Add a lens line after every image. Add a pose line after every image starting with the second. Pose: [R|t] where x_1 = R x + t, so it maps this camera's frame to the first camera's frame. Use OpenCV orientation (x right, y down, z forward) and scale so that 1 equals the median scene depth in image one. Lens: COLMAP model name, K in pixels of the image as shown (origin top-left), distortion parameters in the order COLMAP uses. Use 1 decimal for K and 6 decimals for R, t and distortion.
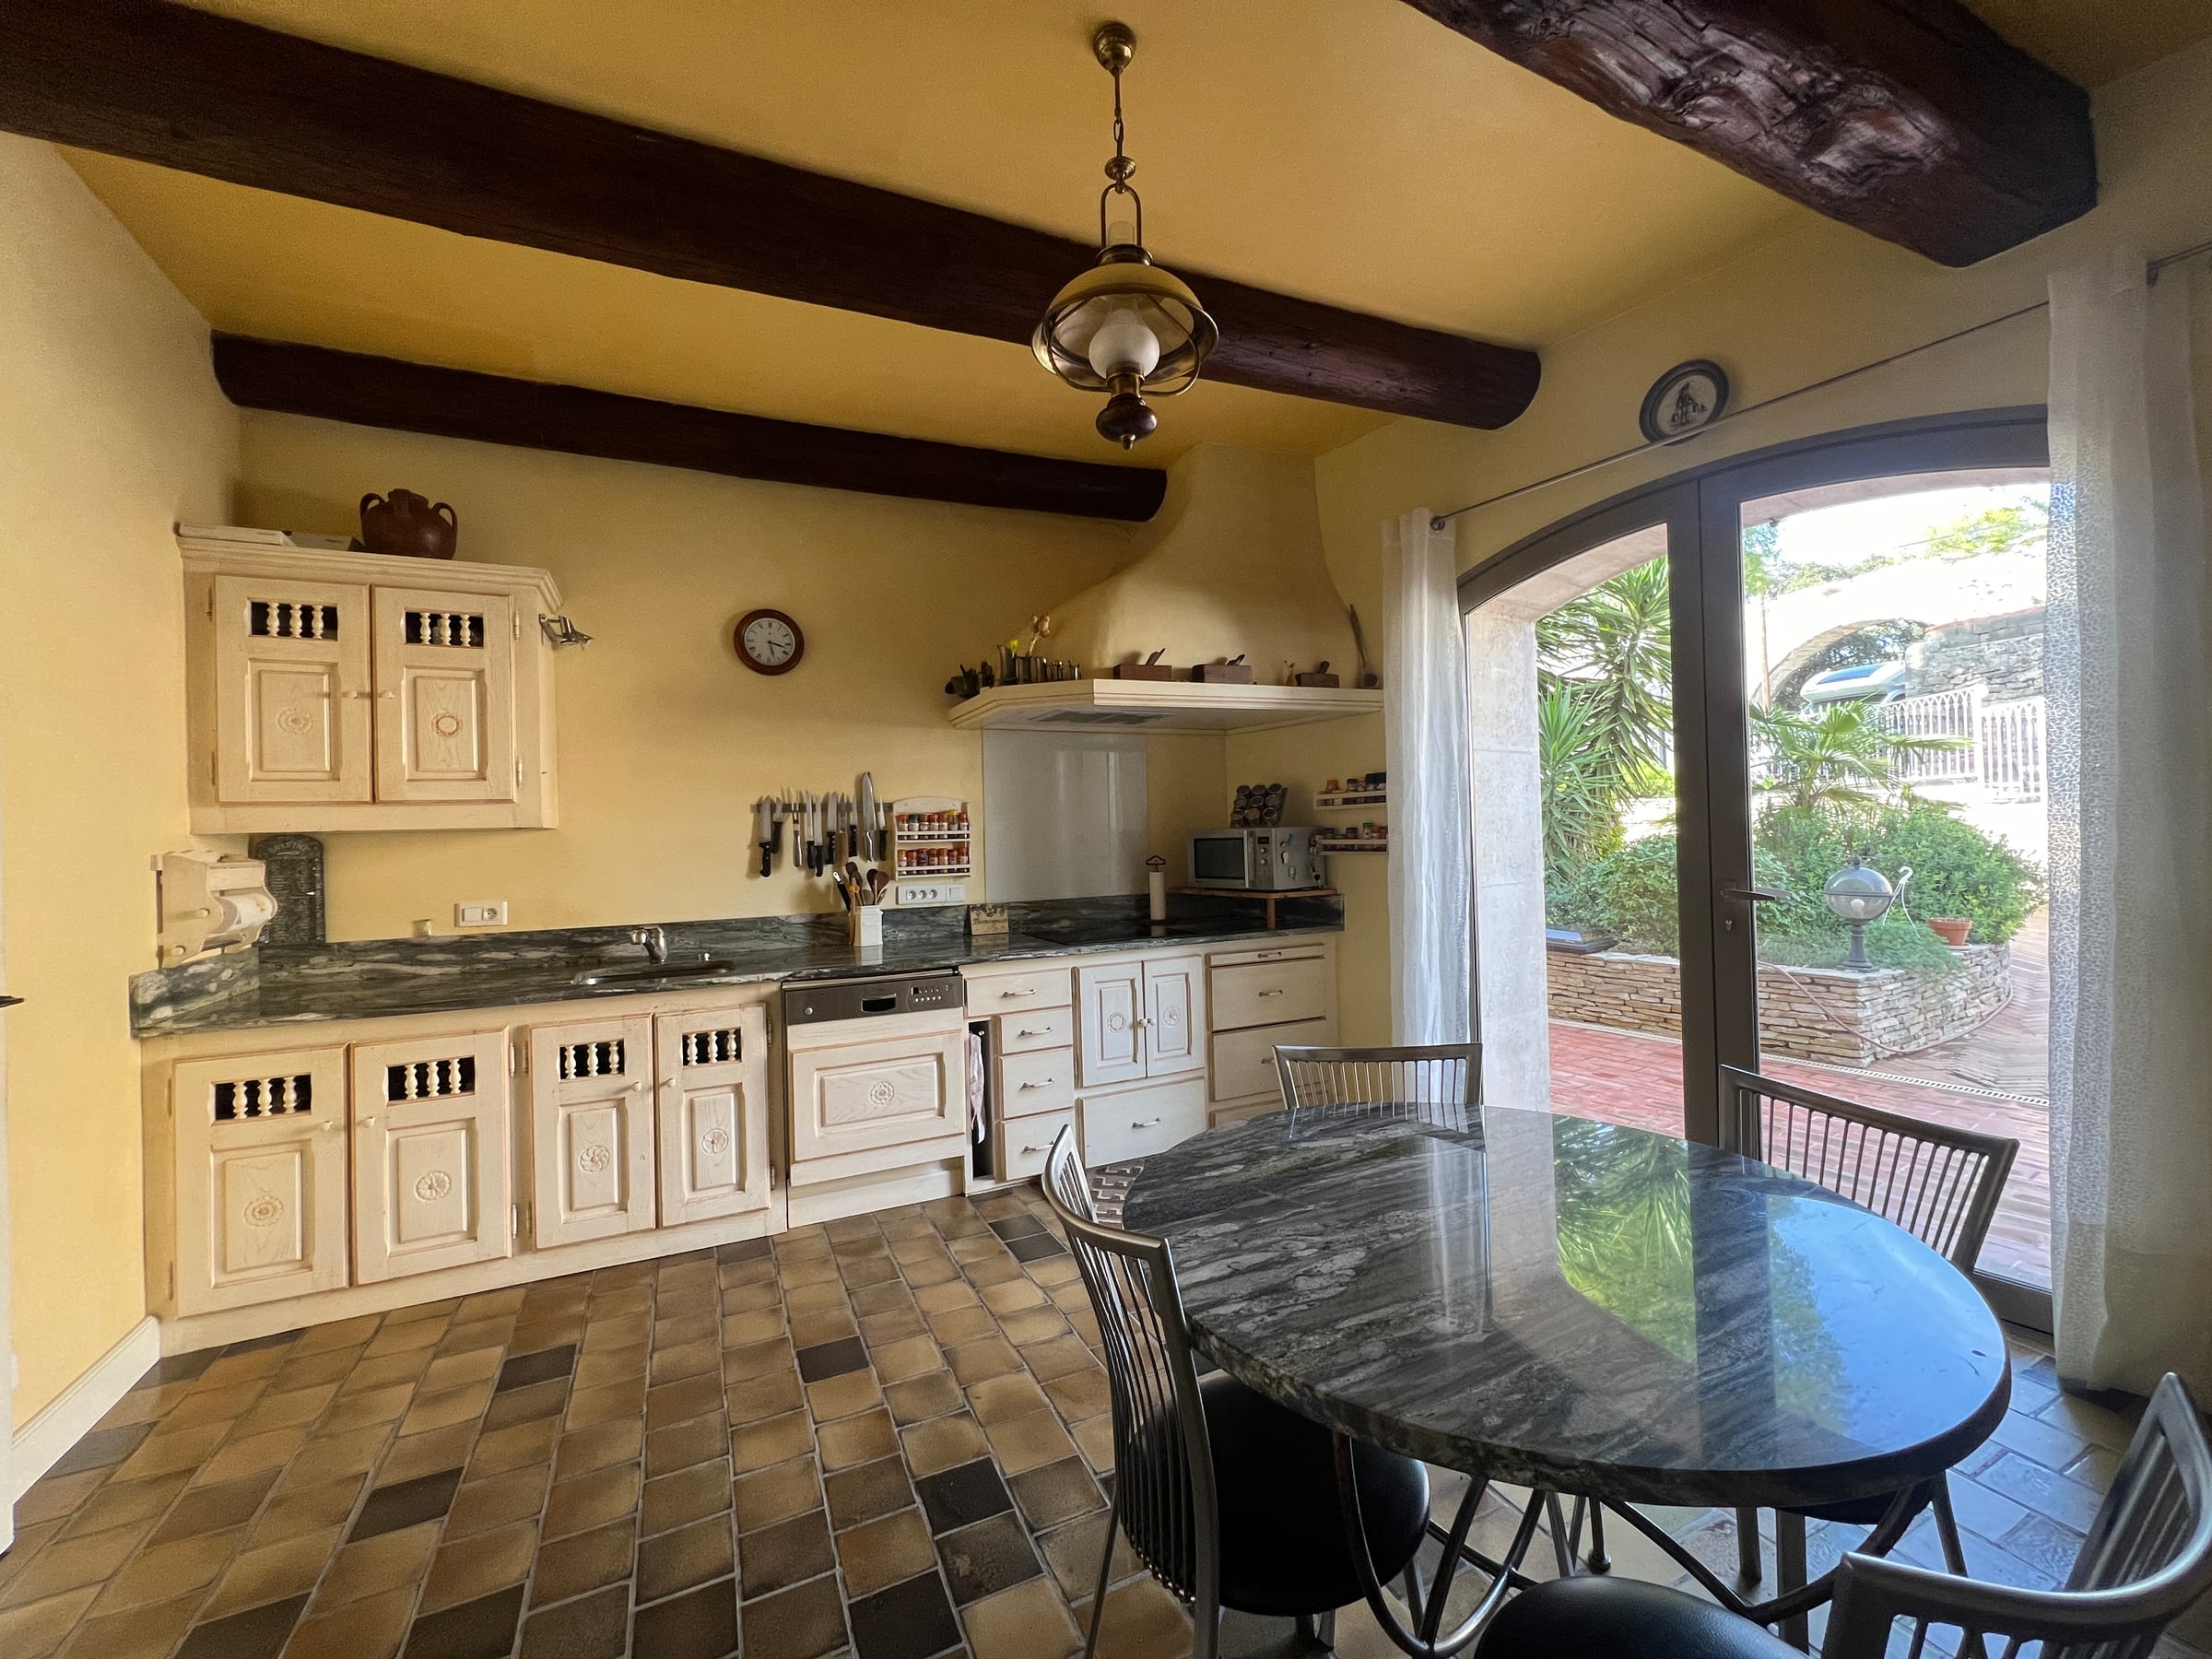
lens RADIAL K [[888.3, 0, 1109.8], [0, 888.3, 826.2], [0, 0, 1]] dist [0.003186, 0.000127]
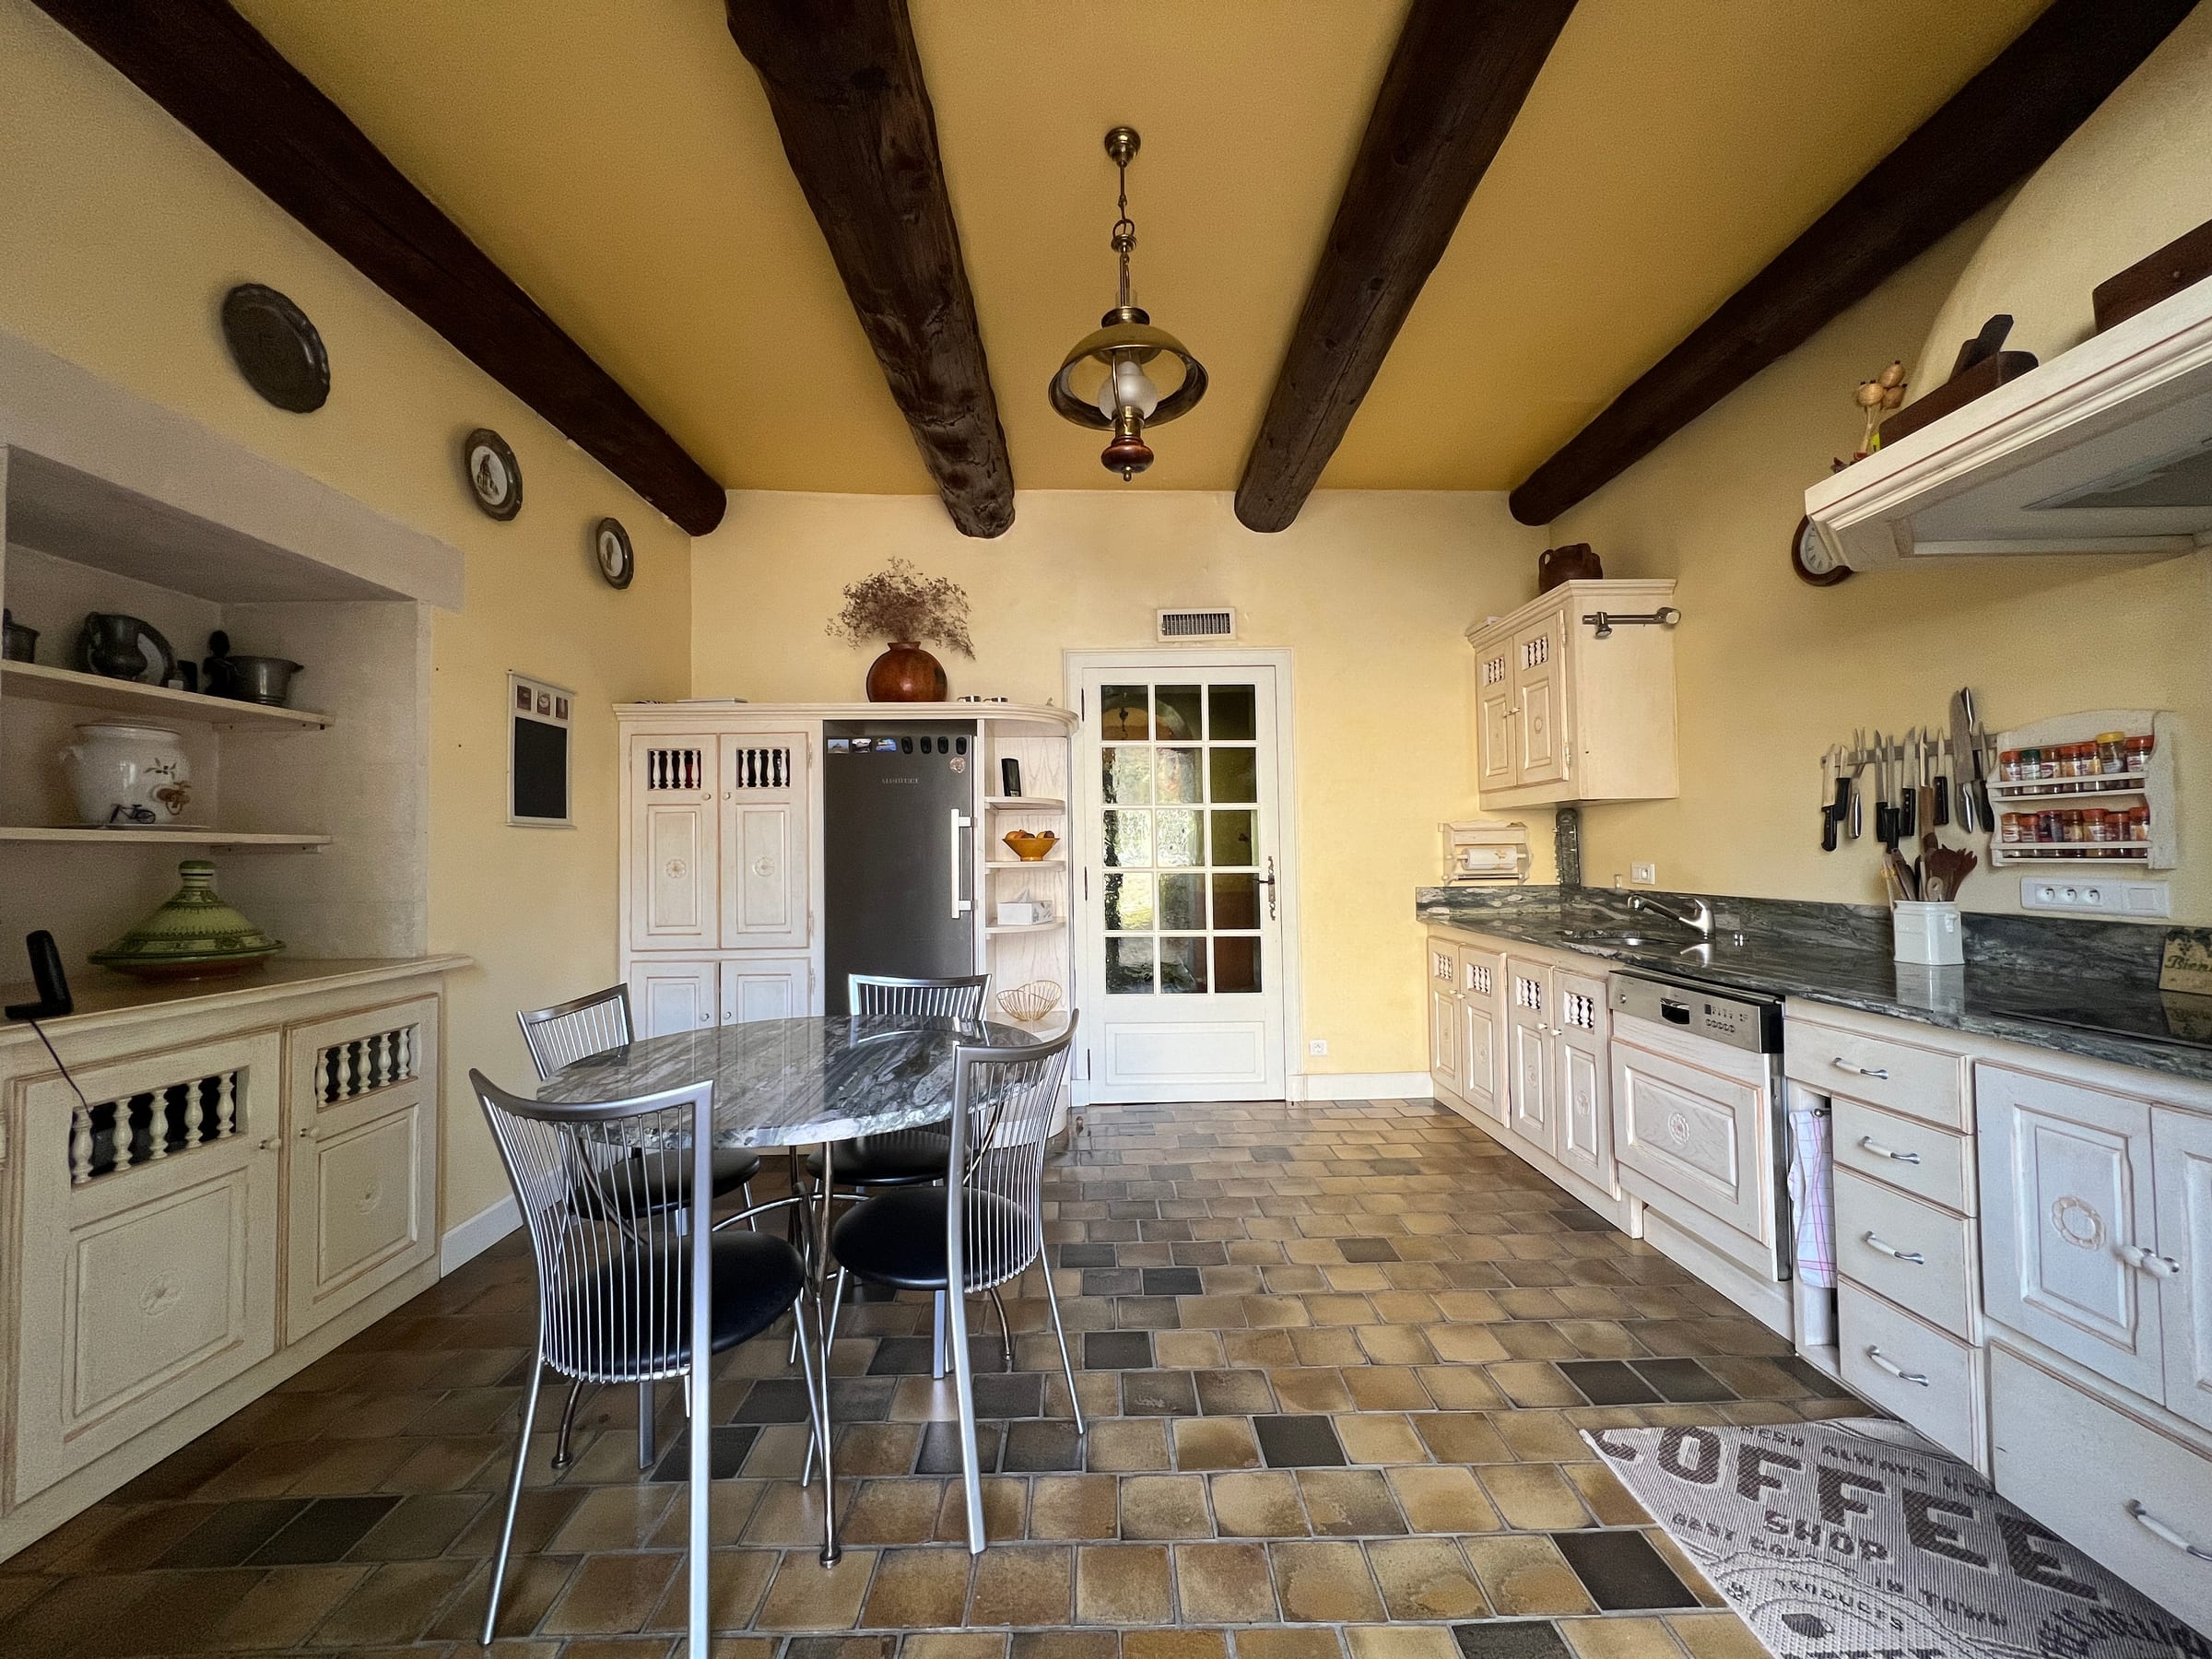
lens RADIAL K [[888.3, 0, 1114.3], [0, 888.3, 832.8], [0, 0, 1]] dist [0.003186, 0.000127]
pose [[-0.406287, 0.010023, -0.913691, 0.659758], [0.033404, 0.999434, -0.003890, 0.027383], [0.913135, -0.032101, -0.406392, 0.871793]]
